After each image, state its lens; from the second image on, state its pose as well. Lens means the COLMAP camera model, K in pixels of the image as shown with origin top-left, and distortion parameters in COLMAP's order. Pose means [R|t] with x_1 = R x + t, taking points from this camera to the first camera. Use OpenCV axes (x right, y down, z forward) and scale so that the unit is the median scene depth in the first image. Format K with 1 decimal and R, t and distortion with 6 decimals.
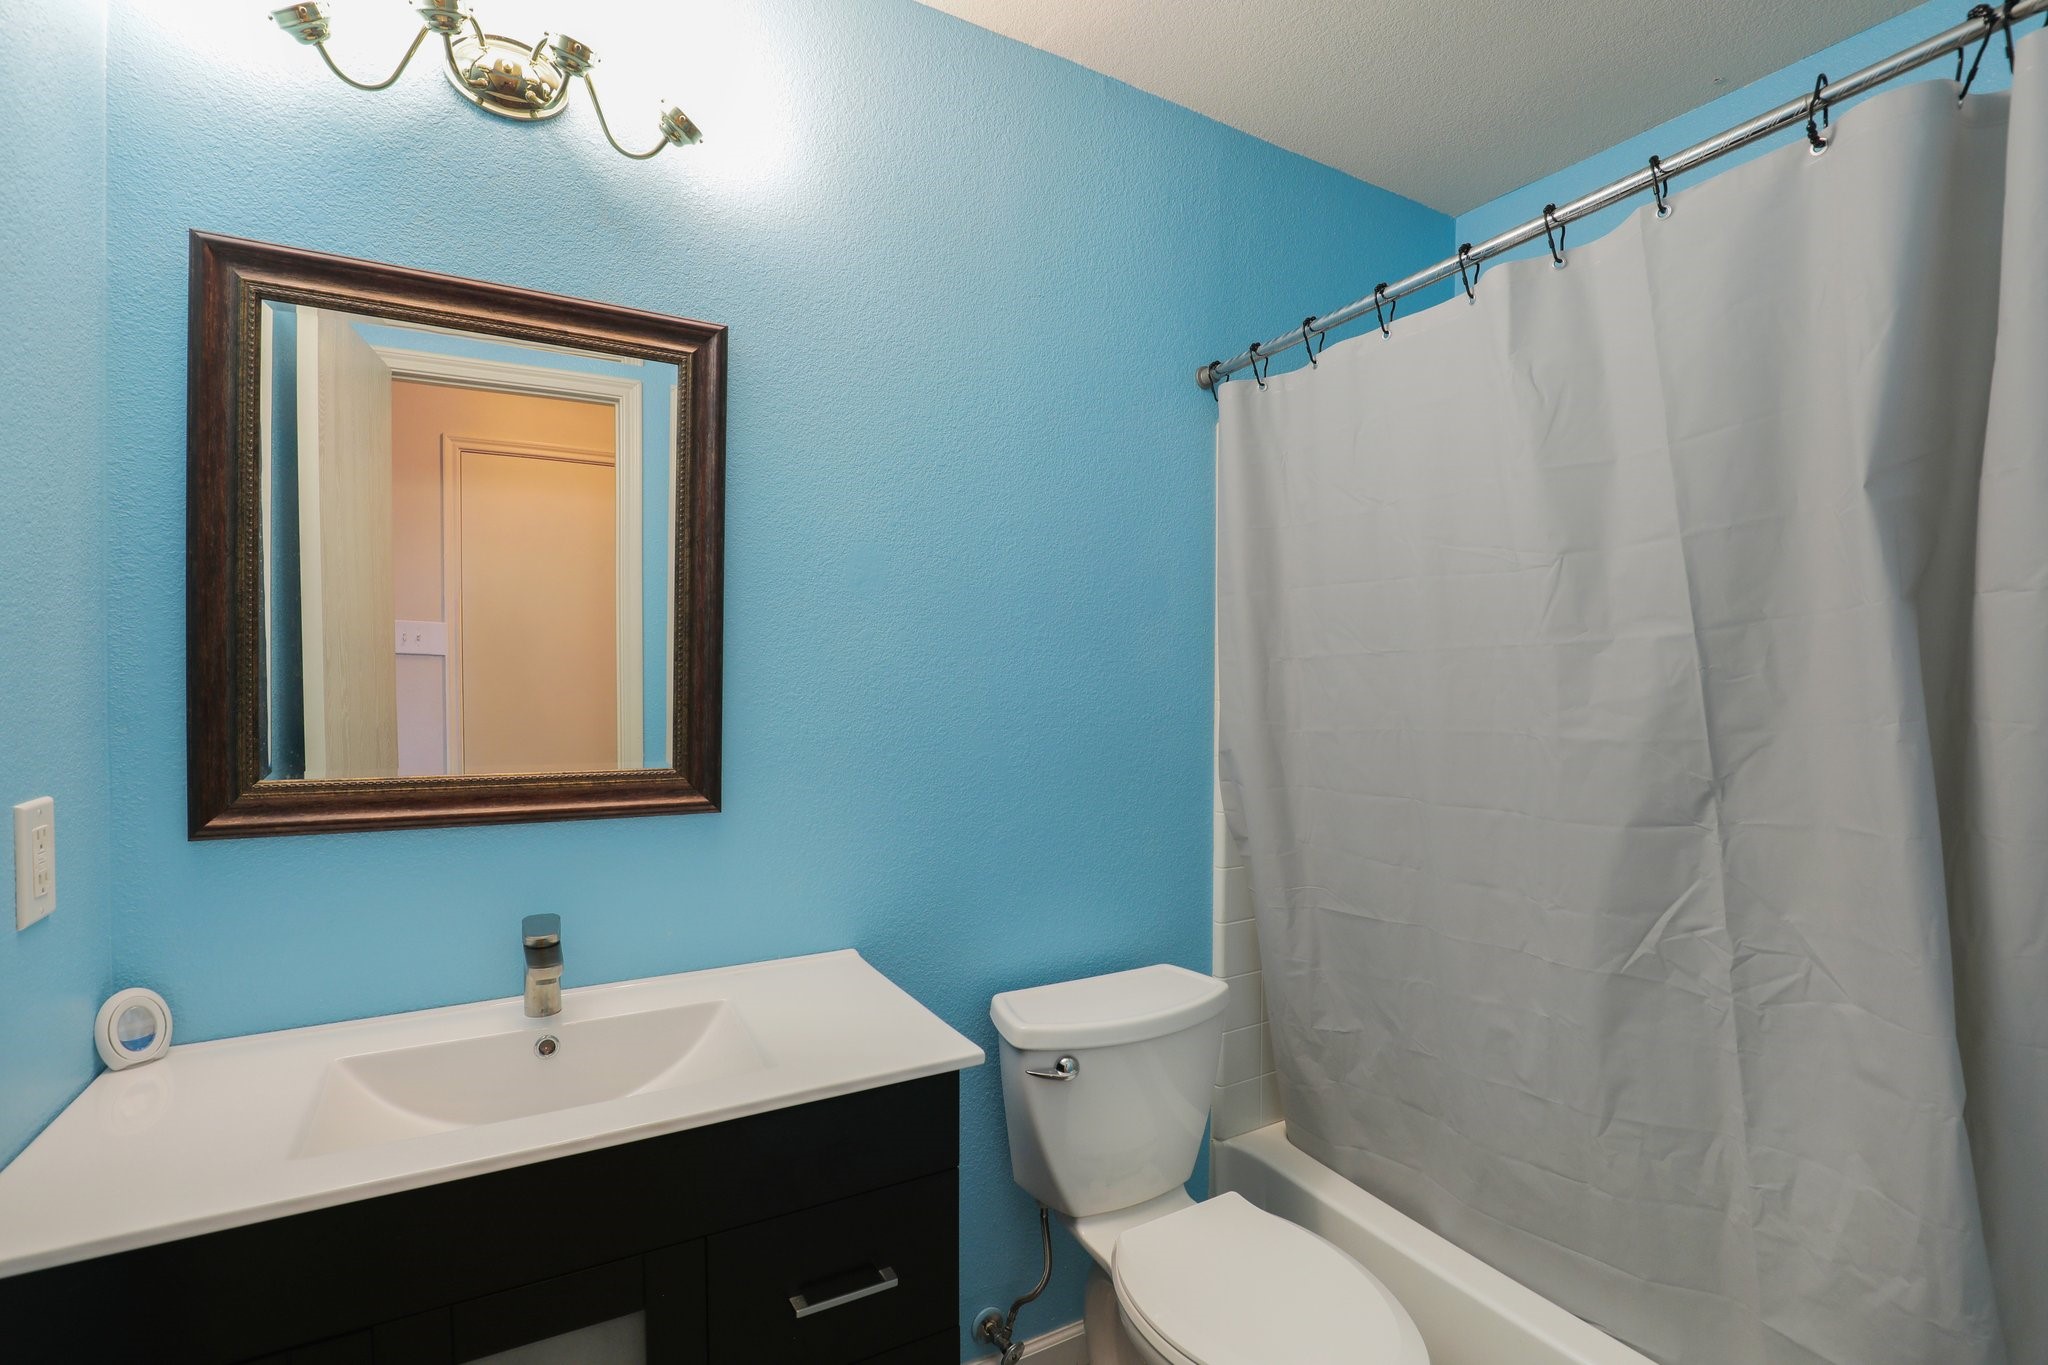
lens RADIAL K [[944.0, 0, 1023.2], [0, 944.0, 683.5], [0, 0, 1]] dist [-0.036362, 0.006915]
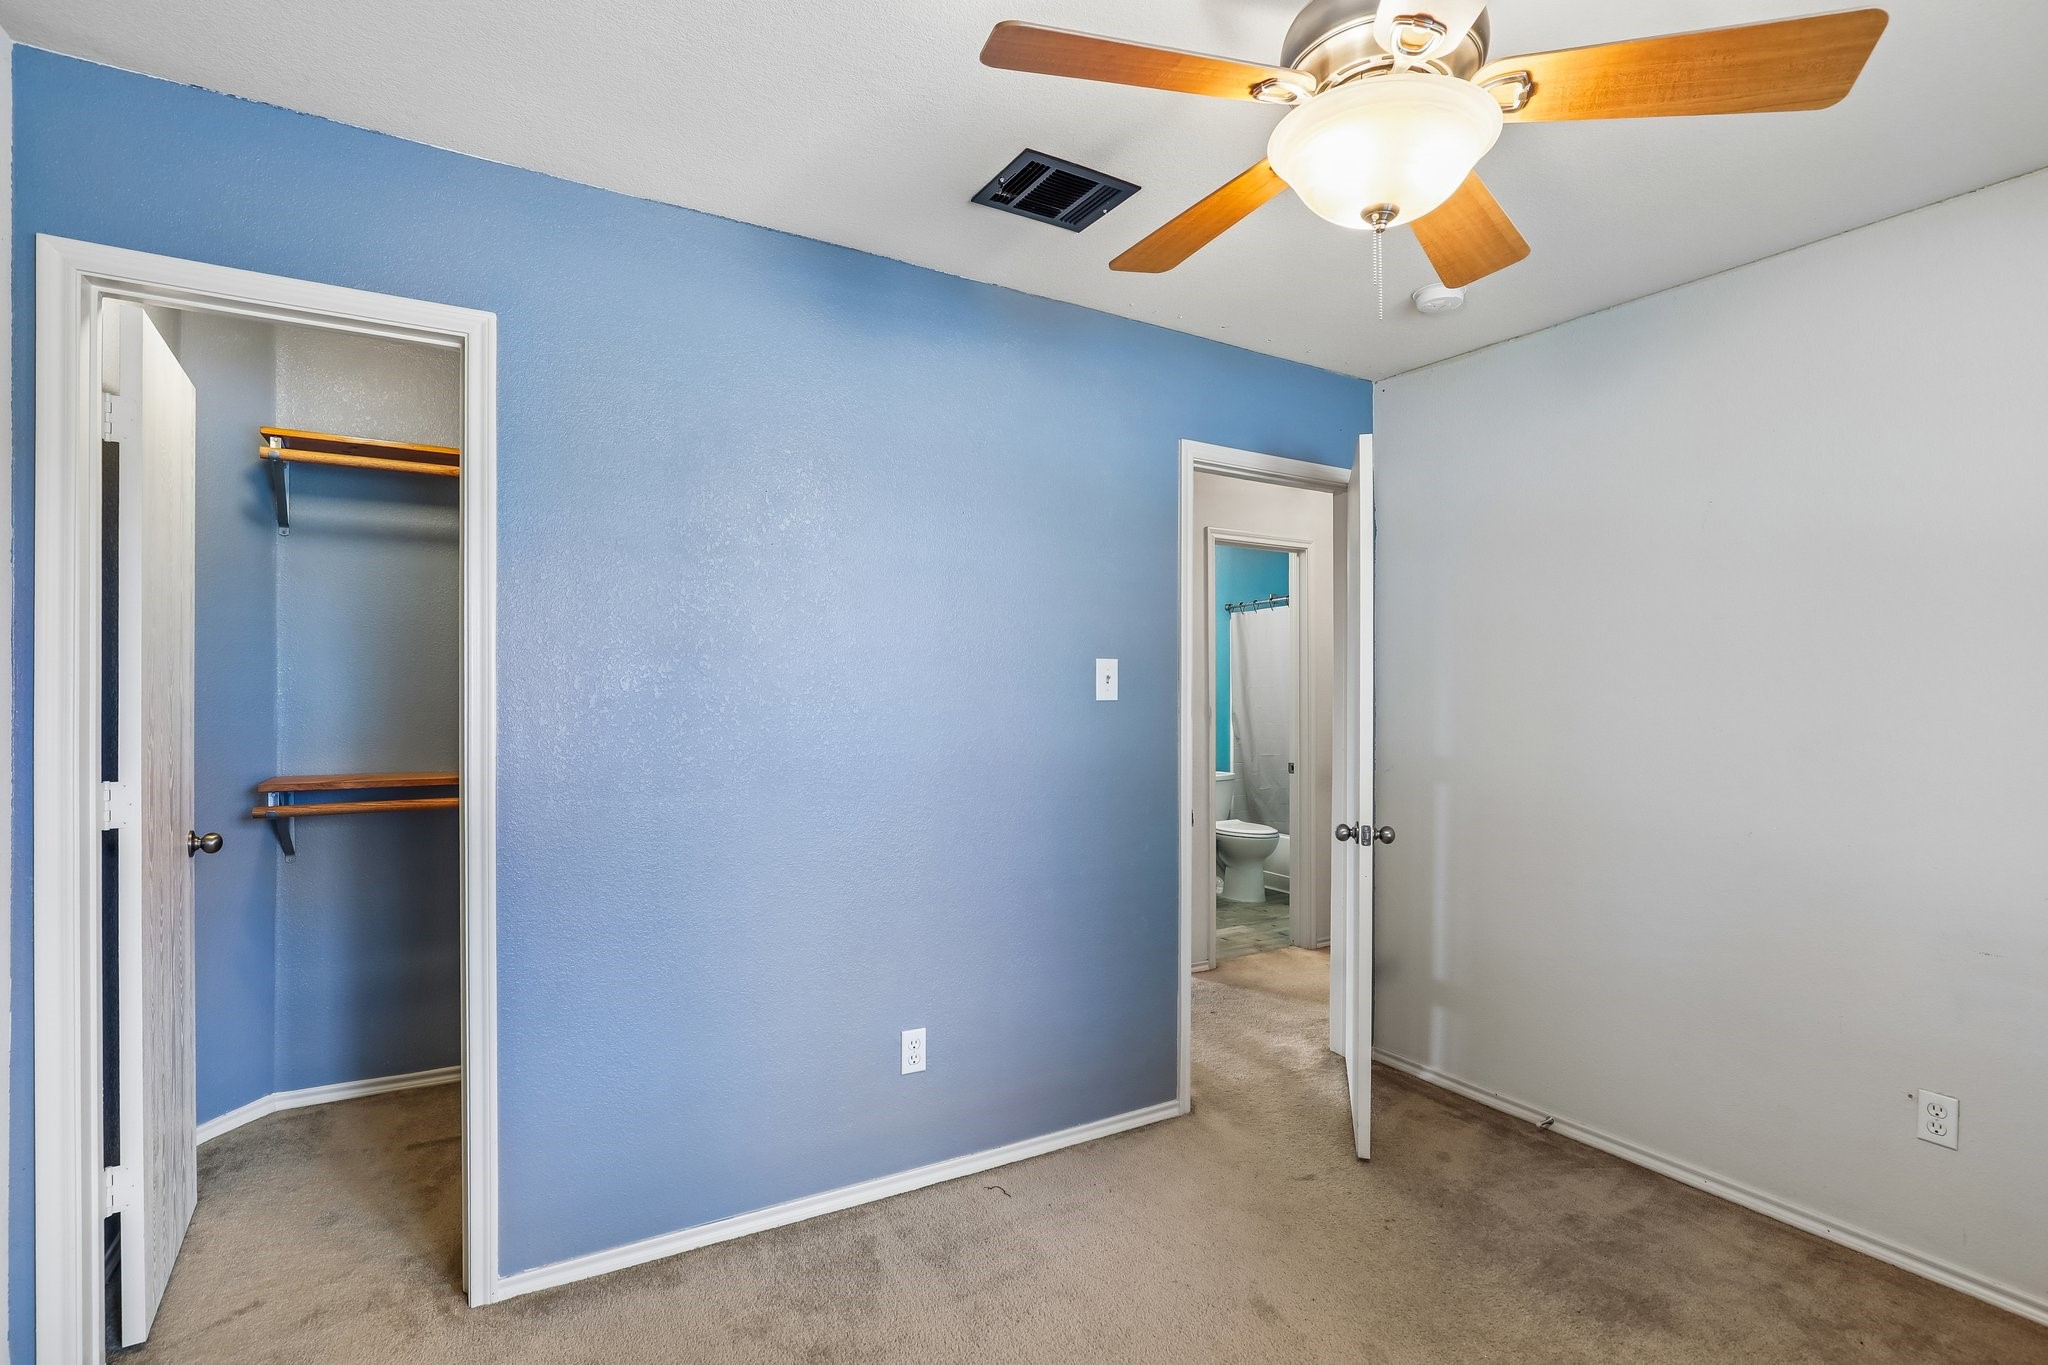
lens RADIAL K [[944.0, 0, 1027.0], [0, 944.0, 689.9], [0, 0, 1]] dist [-0.036362, 0.006915]
pose [[0.999924, -0.004894, 0.011351, -0.629544], [0.005123, 0.999782, -0.020223, 0.048284], [-0.011249, 0.020279, 0.999731, -2.654425]]
